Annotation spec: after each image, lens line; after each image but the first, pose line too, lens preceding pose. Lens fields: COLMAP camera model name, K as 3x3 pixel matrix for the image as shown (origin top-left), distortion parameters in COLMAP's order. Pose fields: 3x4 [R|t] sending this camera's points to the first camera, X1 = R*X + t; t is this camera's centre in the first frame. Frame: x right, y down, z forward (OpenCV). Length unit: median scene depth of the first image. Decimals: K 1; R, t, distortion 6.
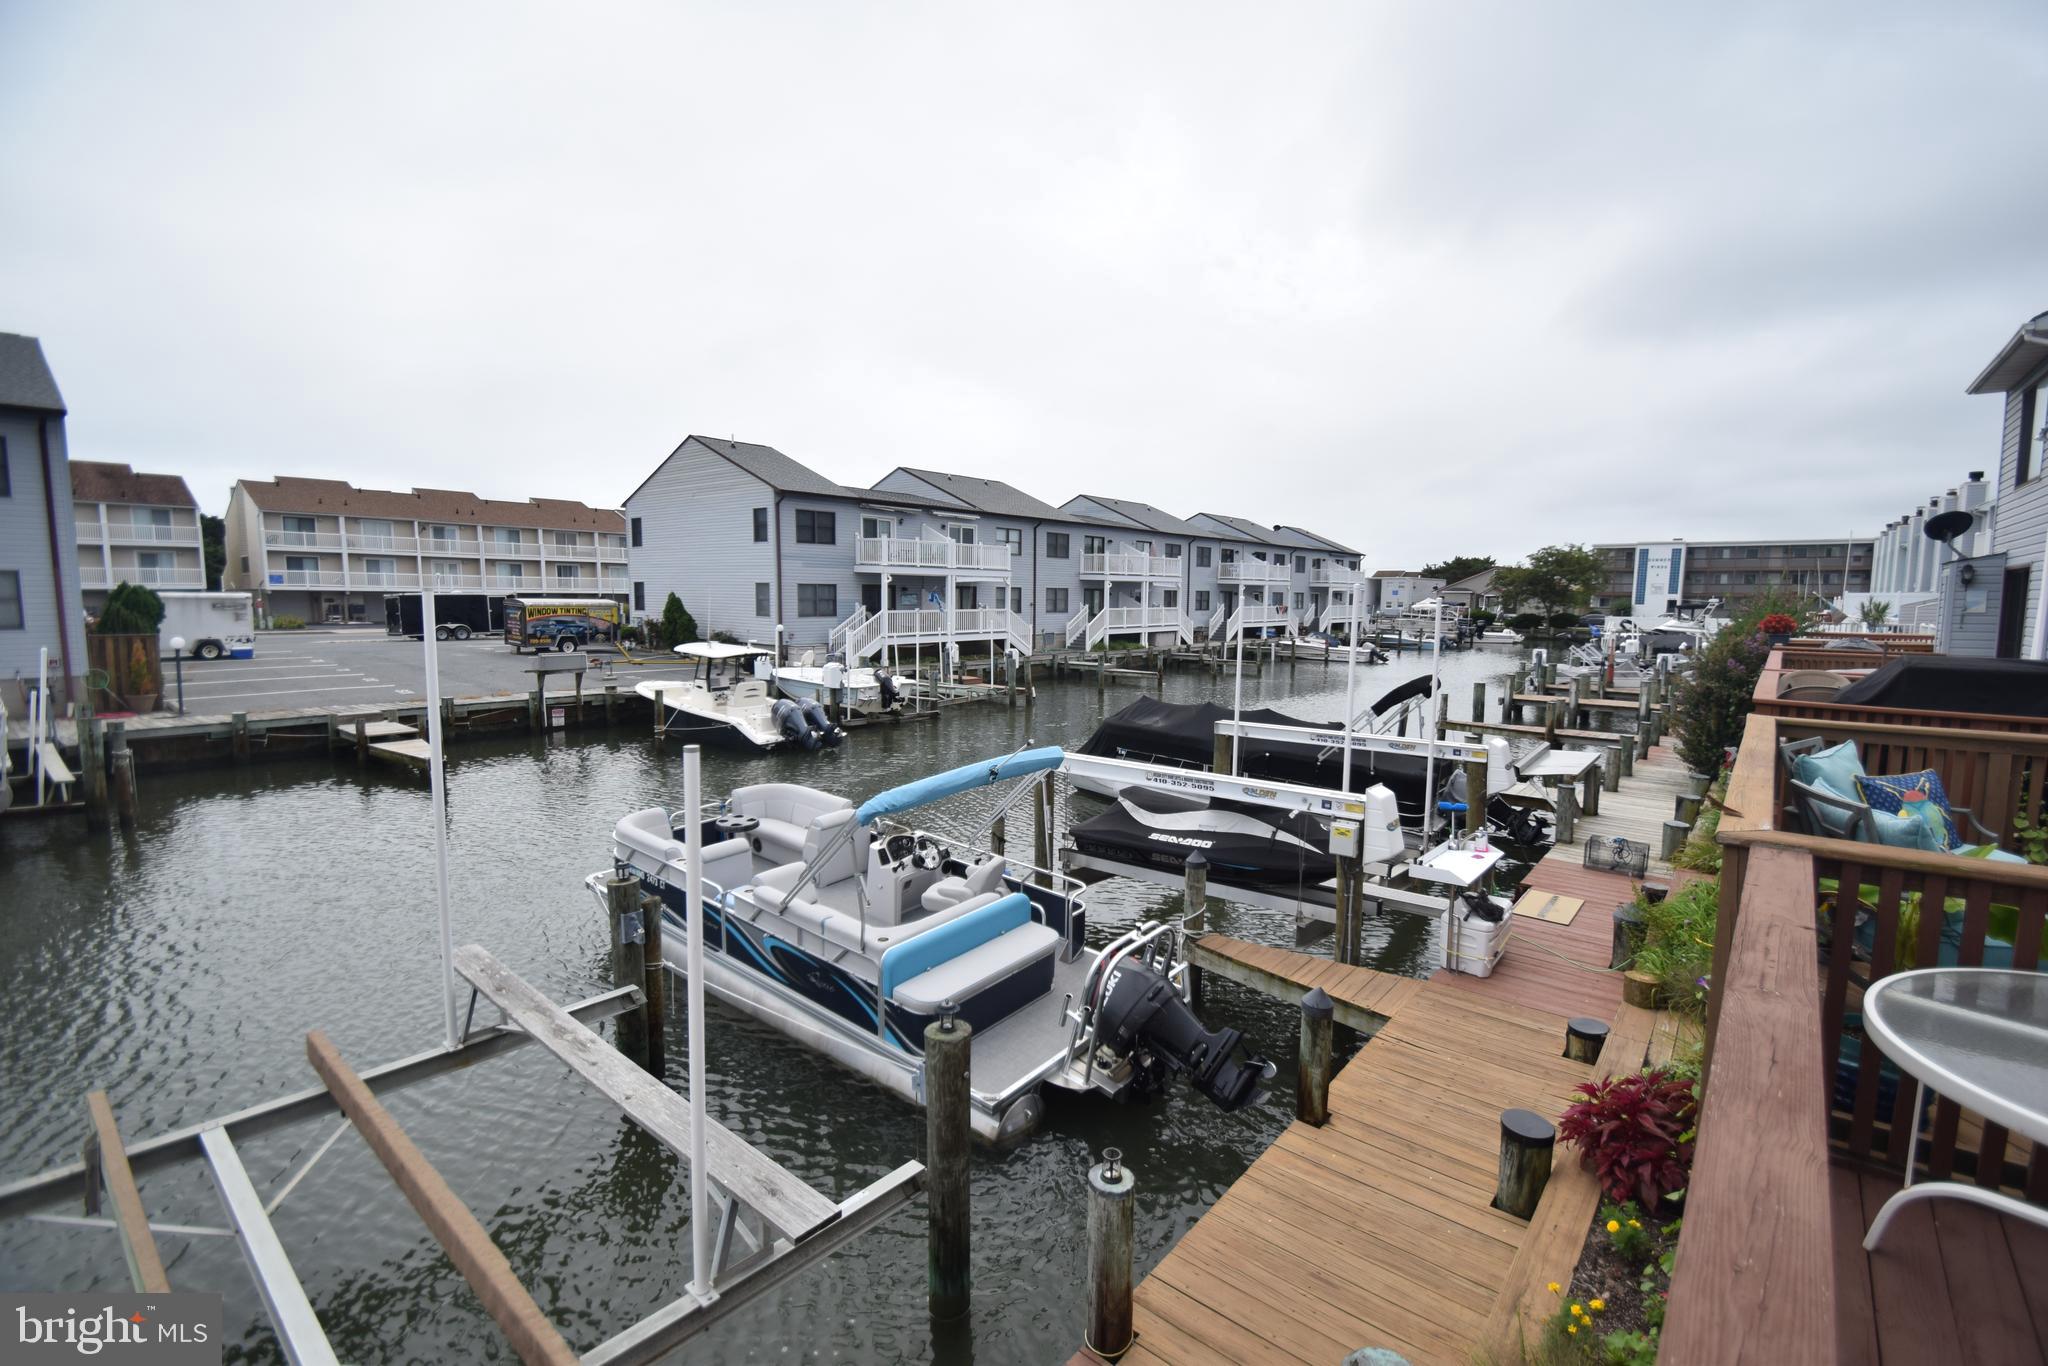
lens RADIAL K [[901.5, 0, 1046.3], [0, 901.5, 696.1], [0, 0, 1]] dist [0.005474, -0.011853]
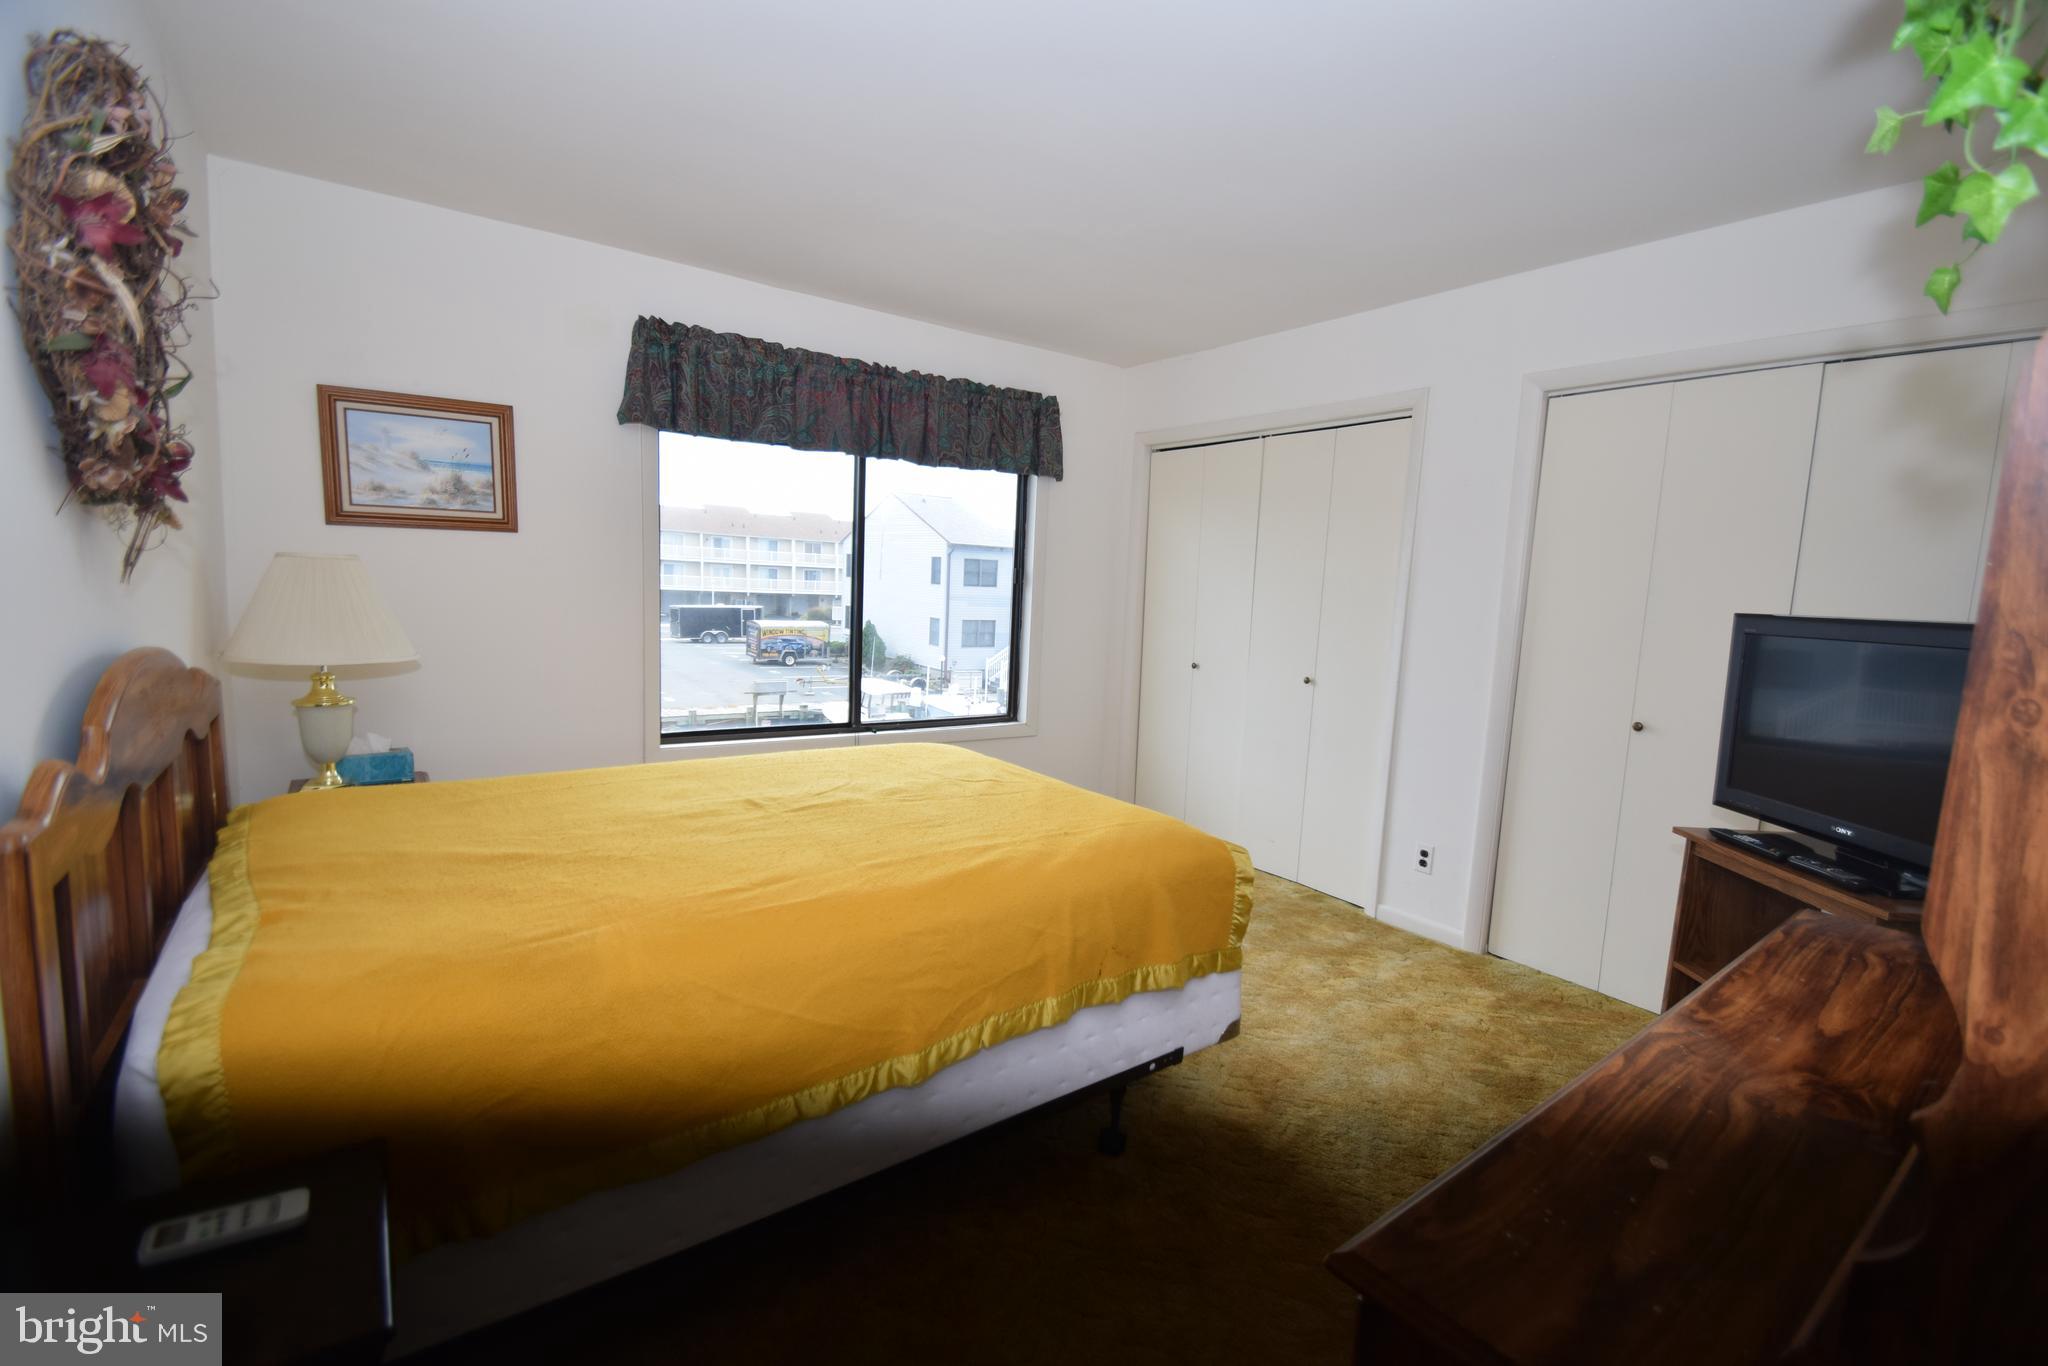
lens RADIAL K [[901.5, 0, 1037.8], [0, 901.5, 682.9], [0, 0, 1]] dist [0.005474, -0.011853]
pose [[0.965007, 0.065148, -0.254002, 0.124587], [-0.065126, 0.997841, 0.008504, -0.052908], [0.254007, 0.008335, 0.967166, -0.132263]]
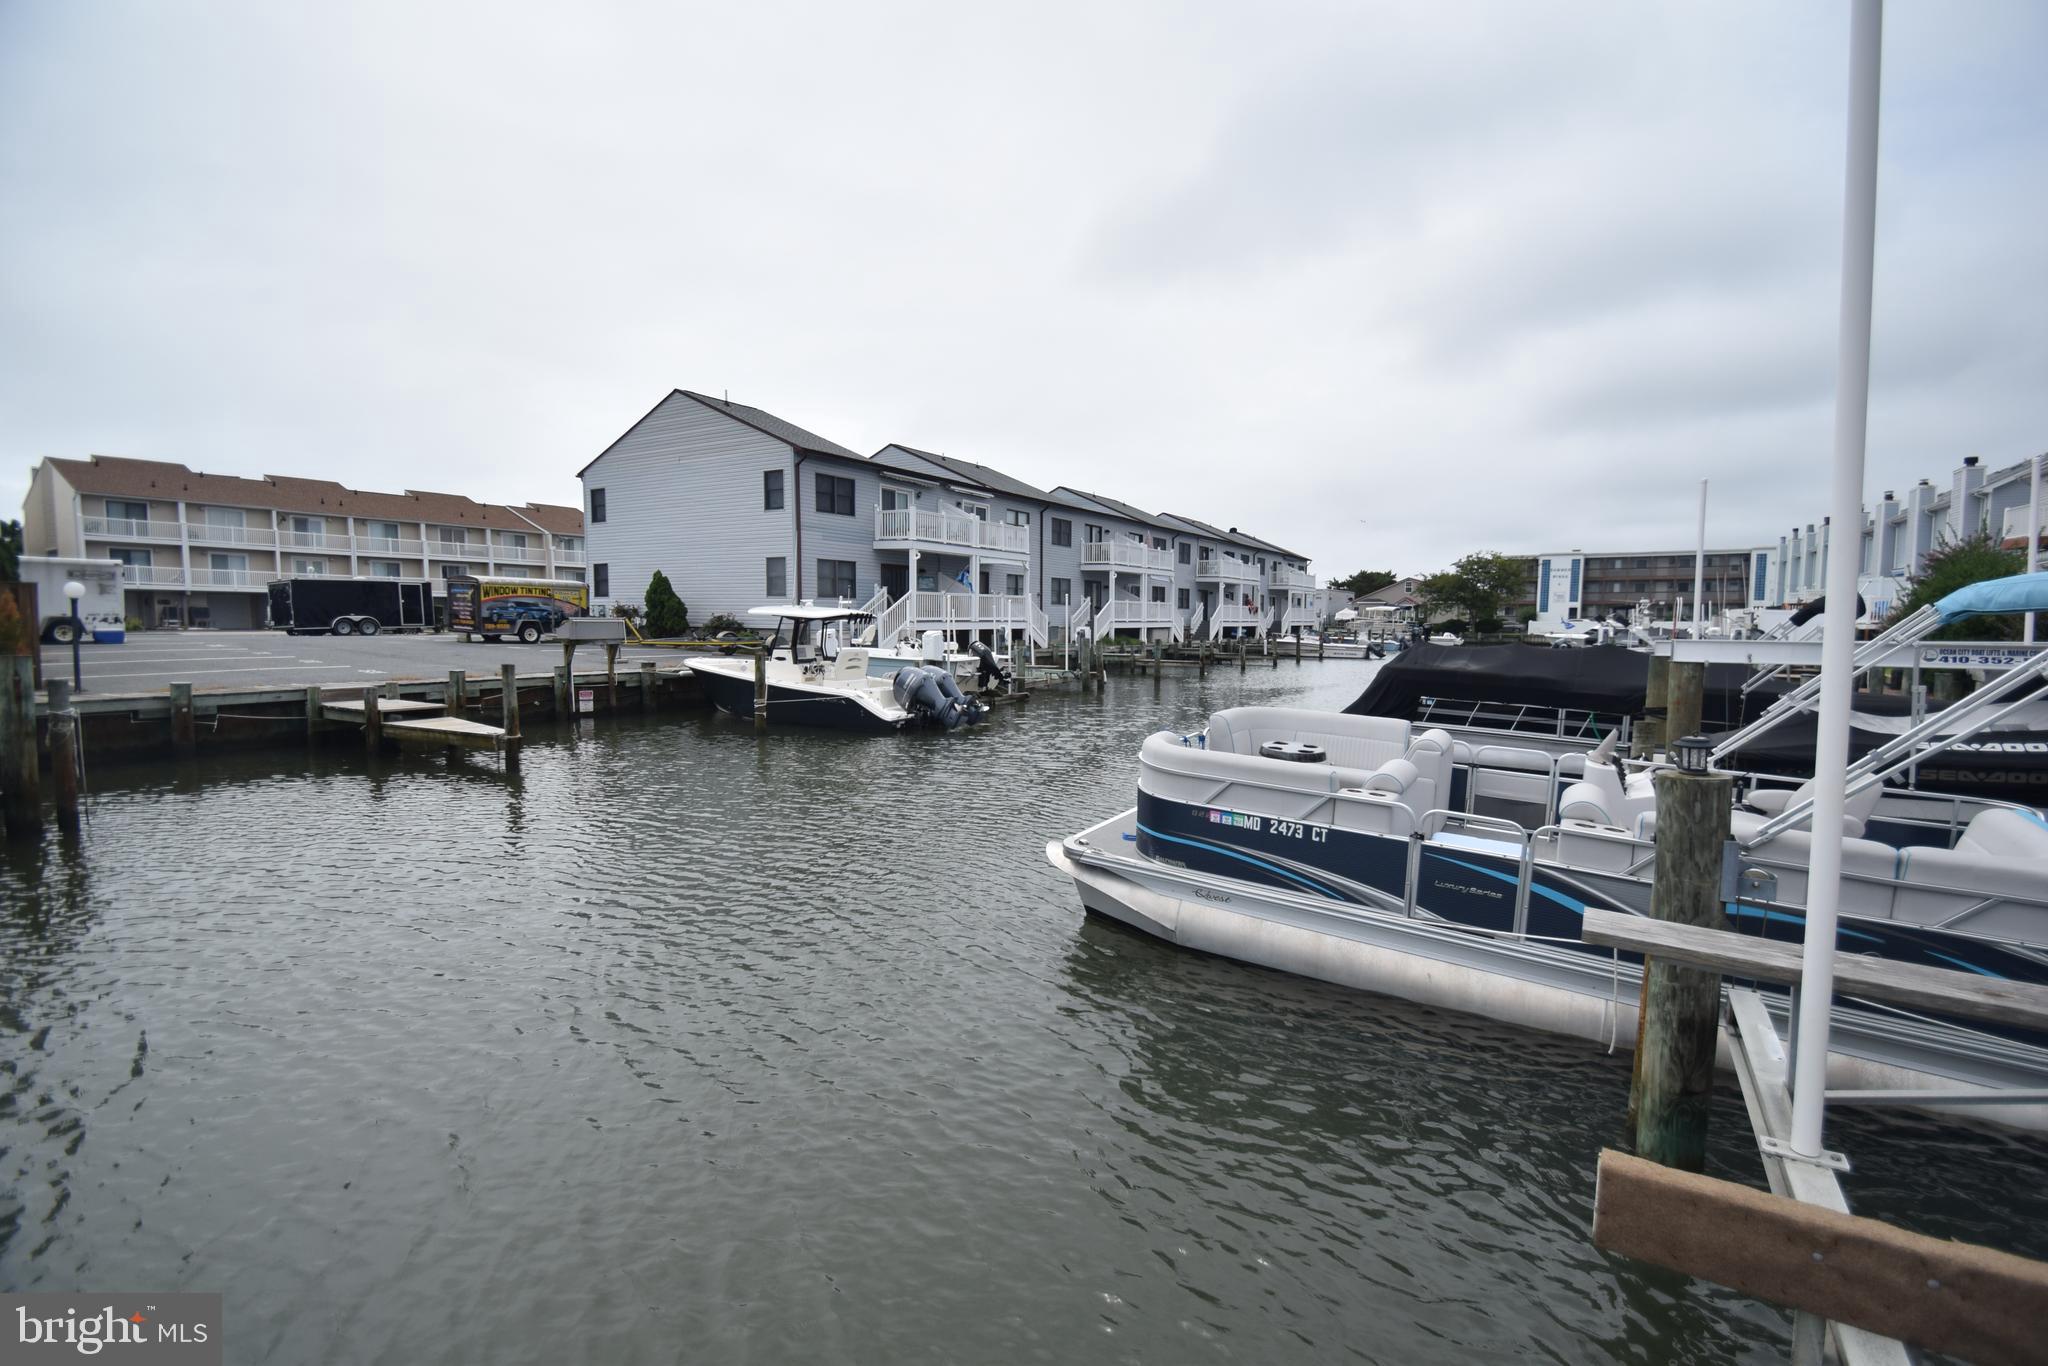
lens RADIAL K [[901.5, 0, 1043.2], [0, 901.5, 693.7], [0, 0, 1]] dist [0.005474, -0.011853]
pose [[0.990242, -0.015769, 0.138465, -0.169637], [0.020021, 0.999368, -0.029365, 0.032332], [-0.137914, 0.031851, 0.989932, 0.108340]]
